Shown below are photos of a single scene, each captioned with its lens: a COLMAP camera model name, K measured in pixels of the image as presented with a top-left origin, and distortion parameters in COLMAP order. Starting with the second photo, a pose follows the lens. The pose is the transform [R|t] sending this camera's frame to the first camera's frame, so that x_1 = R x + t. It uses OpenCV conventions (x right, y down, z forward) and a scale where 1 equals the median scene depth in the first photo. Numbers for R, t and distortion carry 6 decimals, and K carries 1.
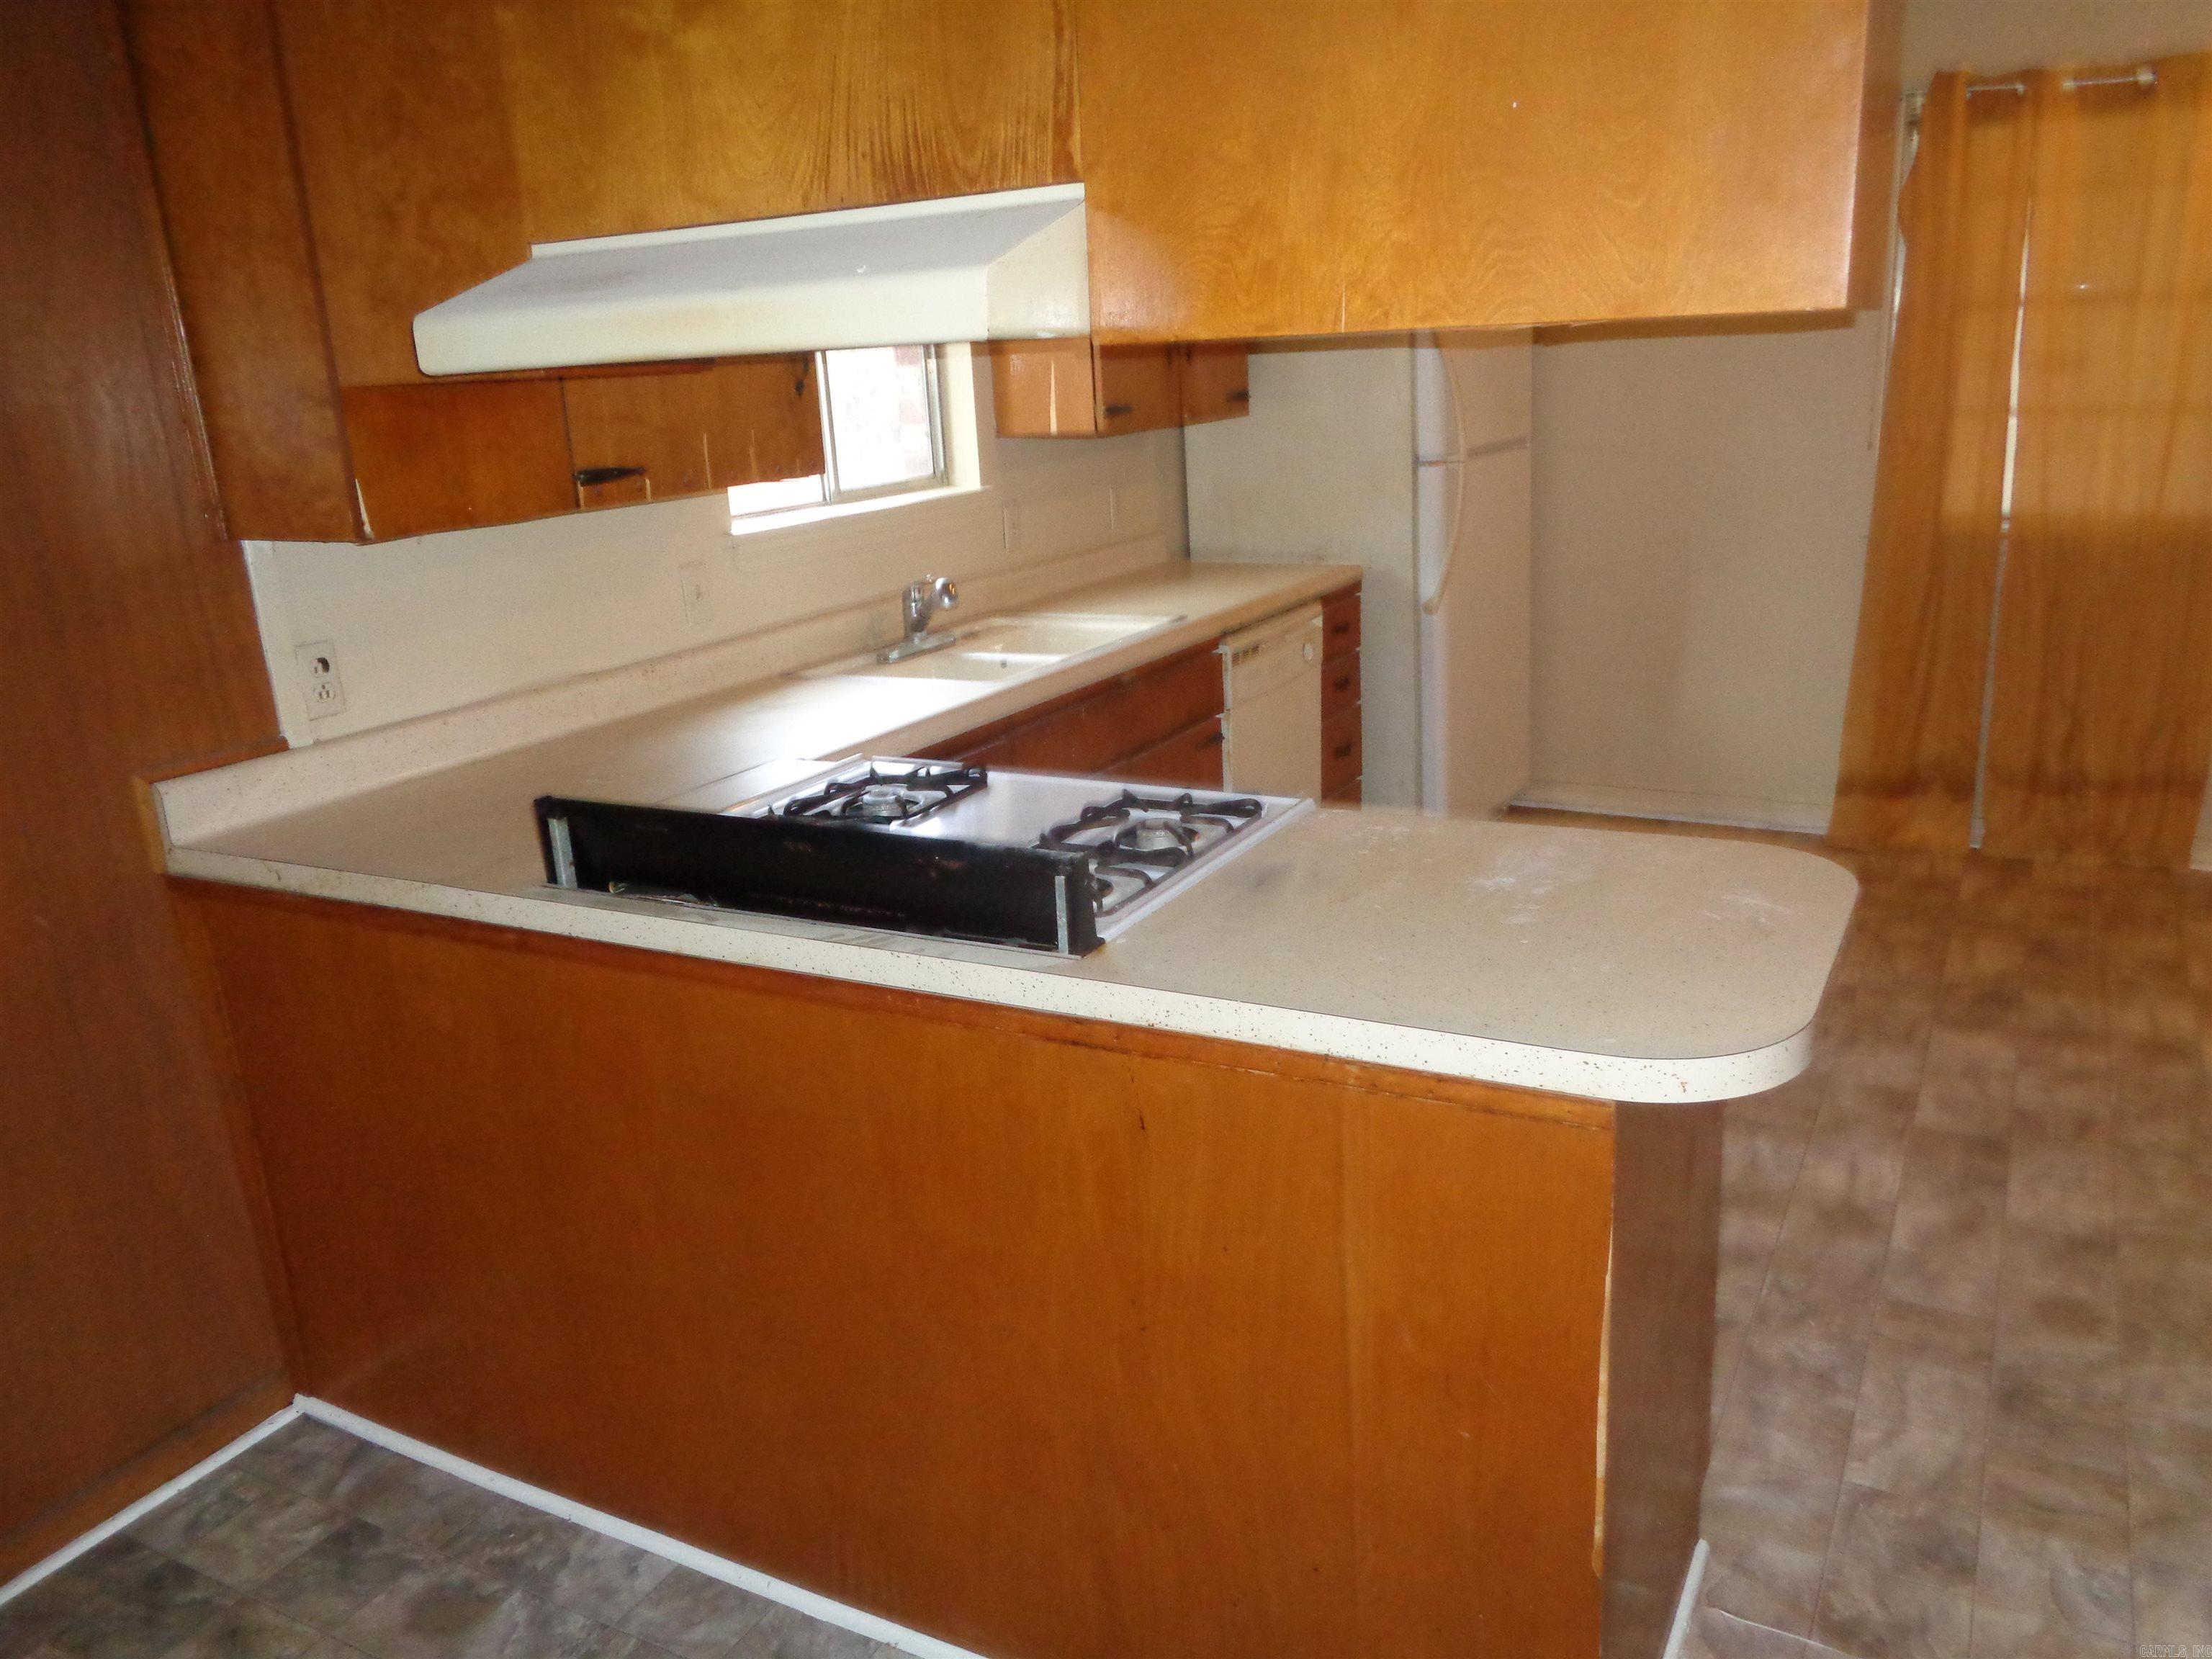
lens RADIAL K [[1657.5, 0, 1107.4], [0, 1657.5, 833.3], [0, 0, 1]] dist [0.006761, 0.003327]
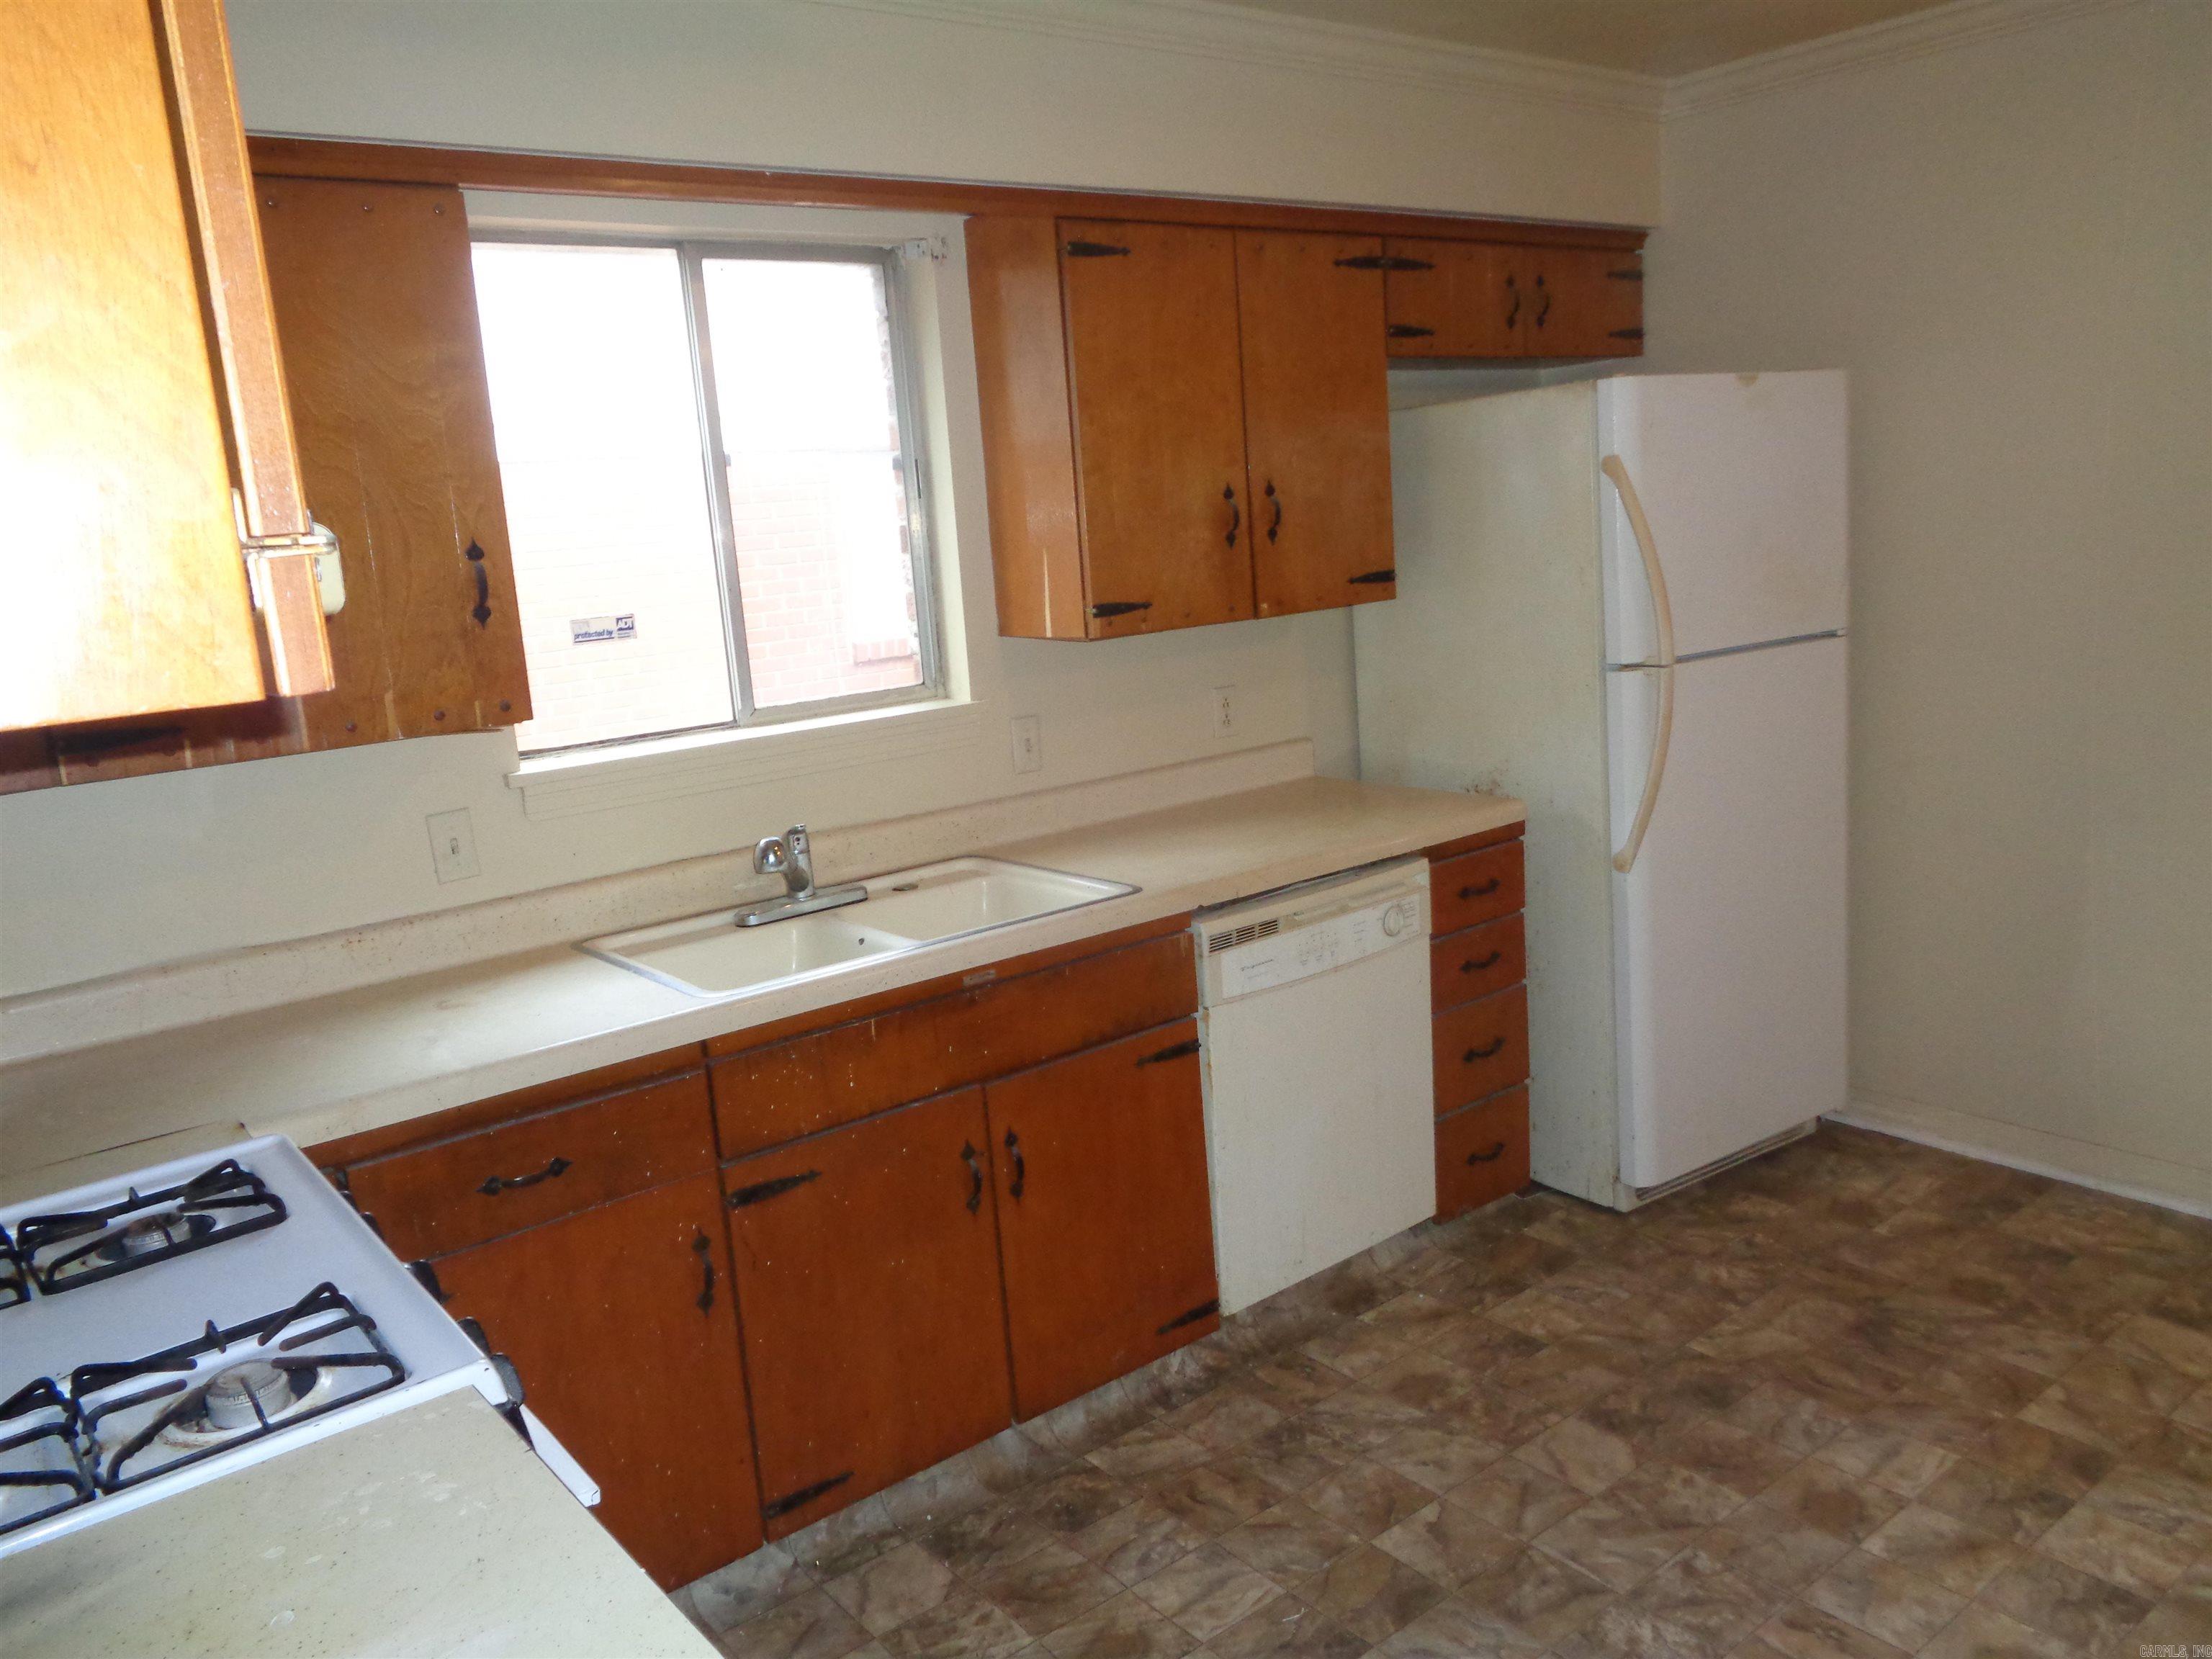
lens RADIAL K [[1657.5, 0, 1102.3], [0, 1657.5, 830.8], [0, 0, 1]] dist [0.006761, 0.003327]
pose [[0.919268, 0.059144, -0.389165, 0.337596], [-0.083950, 0.995360, -0.047030, -0.124279], [0.384577, 0.075903, 0.919967, 0.311862]]
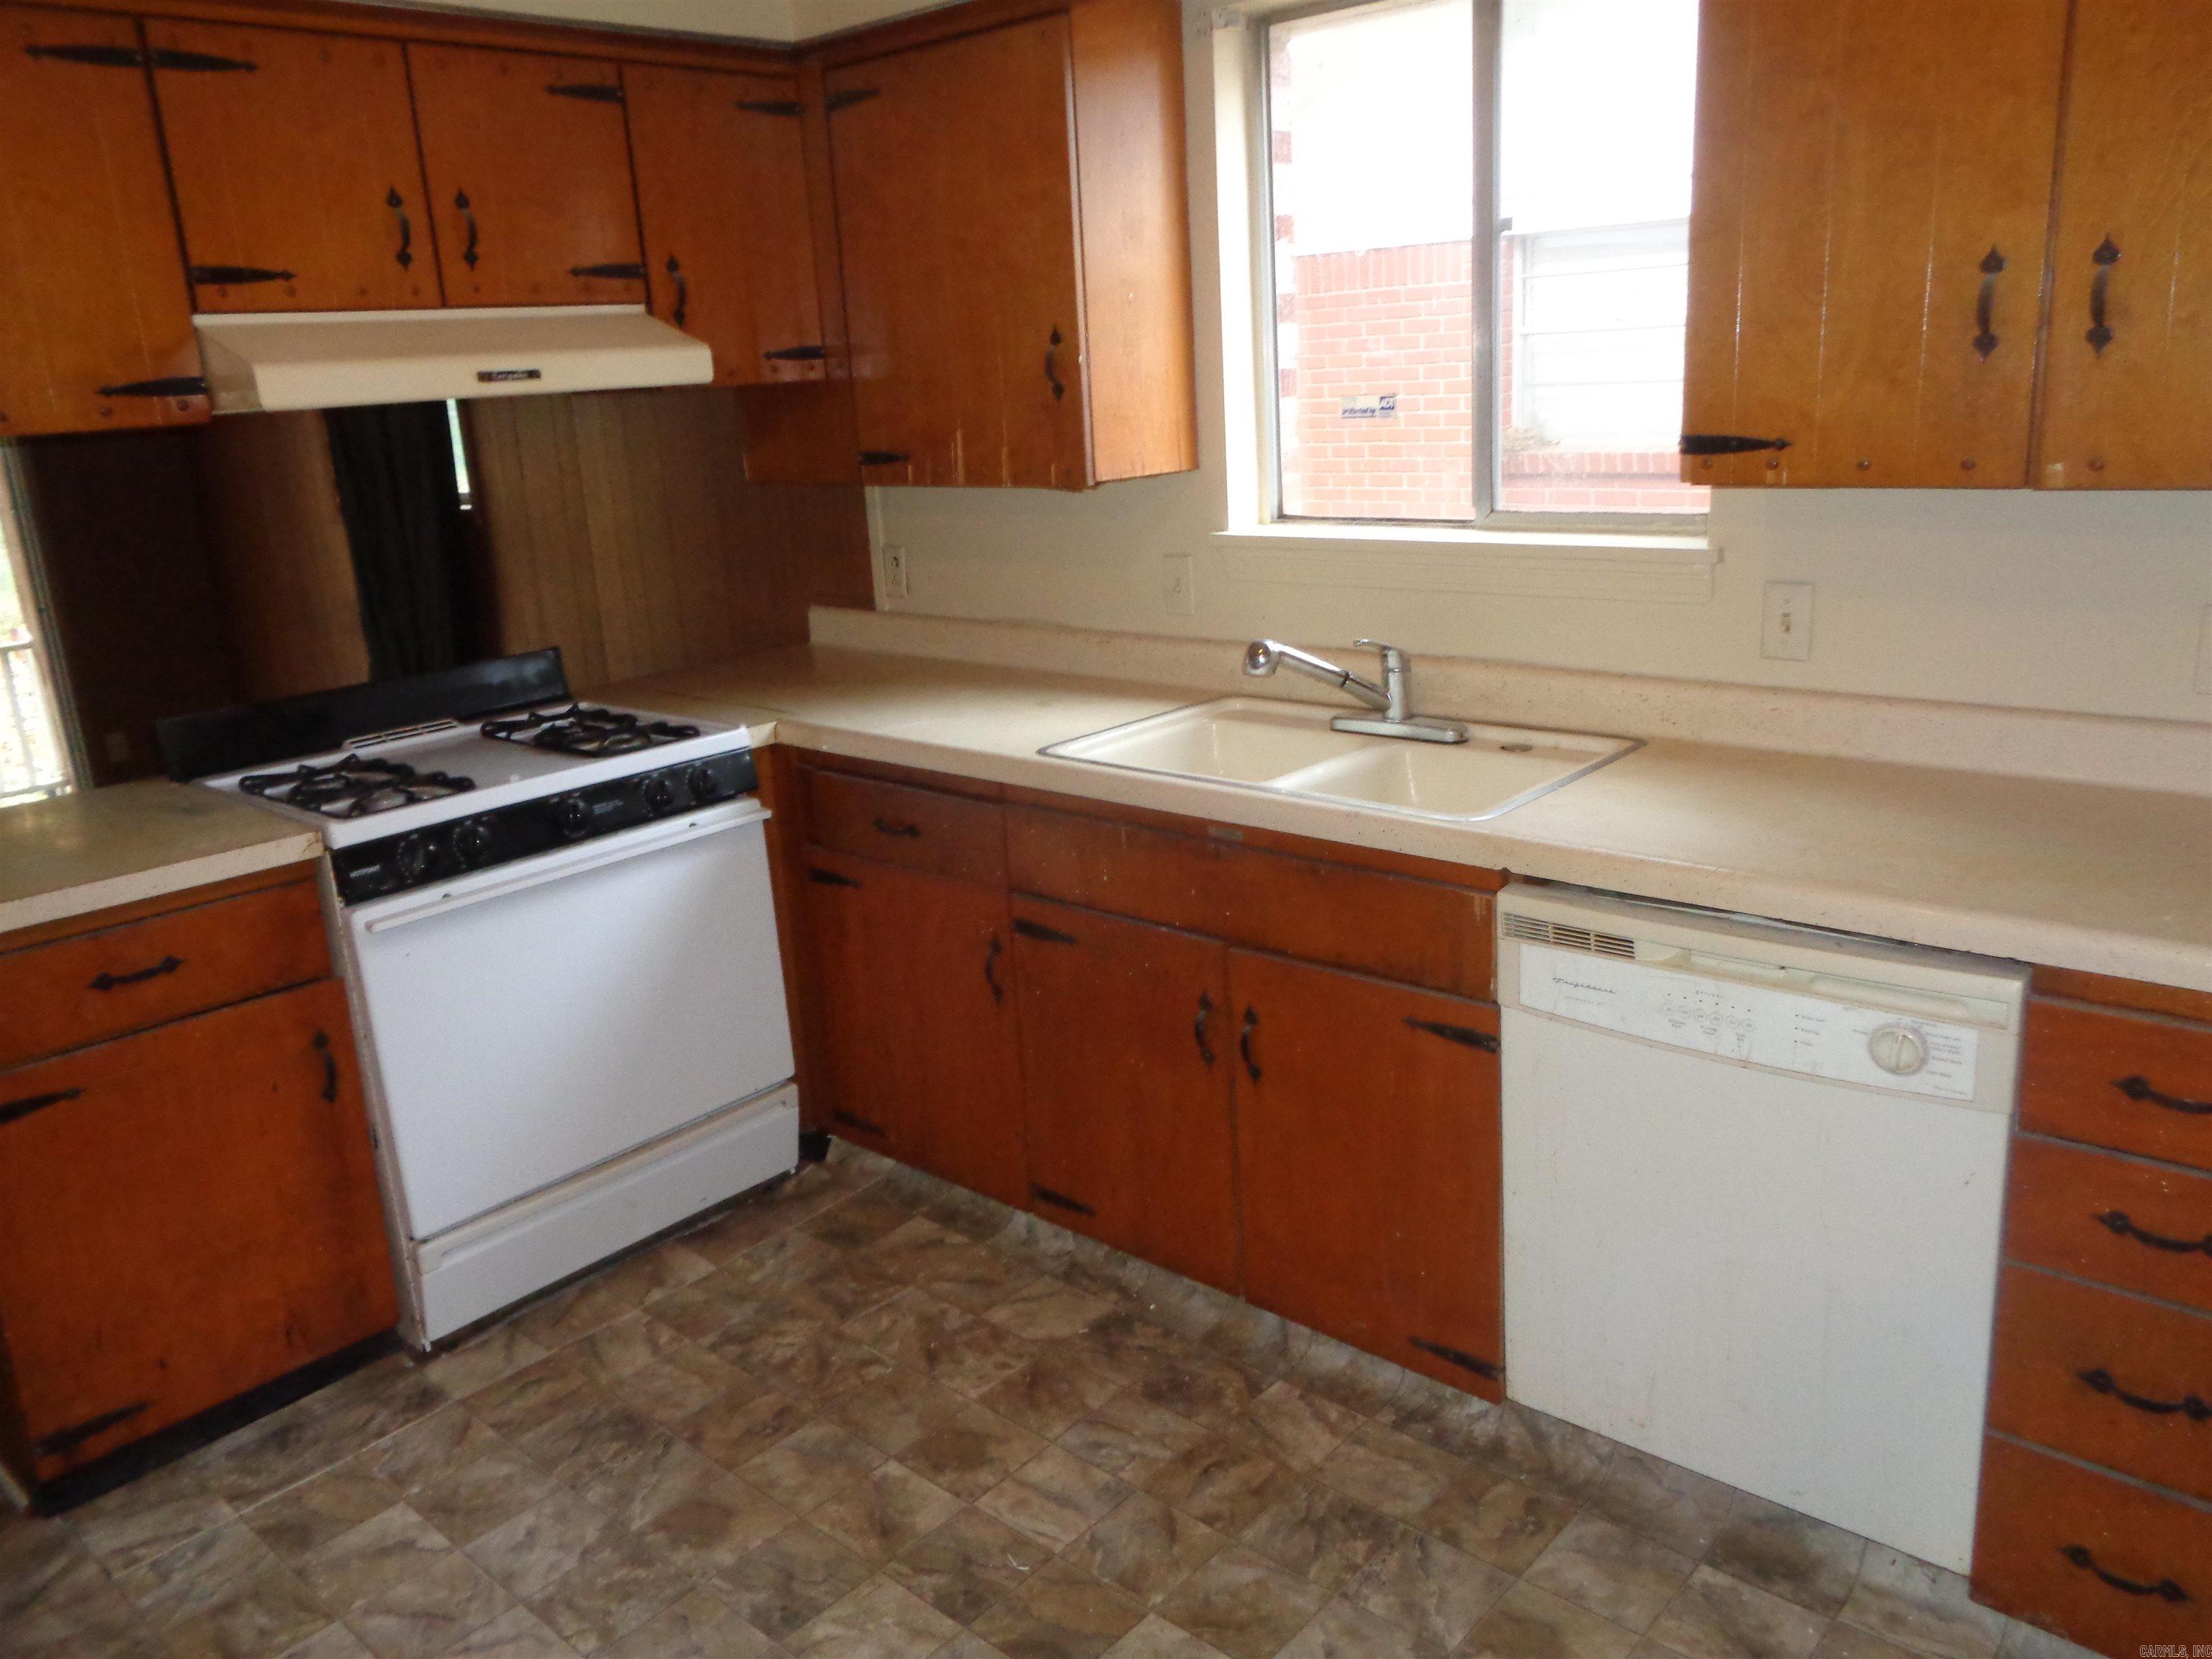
lens RADIAL K [[1657.5, 0, 1114.9], [0, 1657.5, 822.7], [0, 0, 1]] dist [0.006761, 0.003327]
pose [[-0.215374, 0.325268, -0.920769, 0.632533], [-0.206416, 0.906428, 0.368484, -0.329392], [0.954466, 0.269424, -0.128081, 0.998230]]
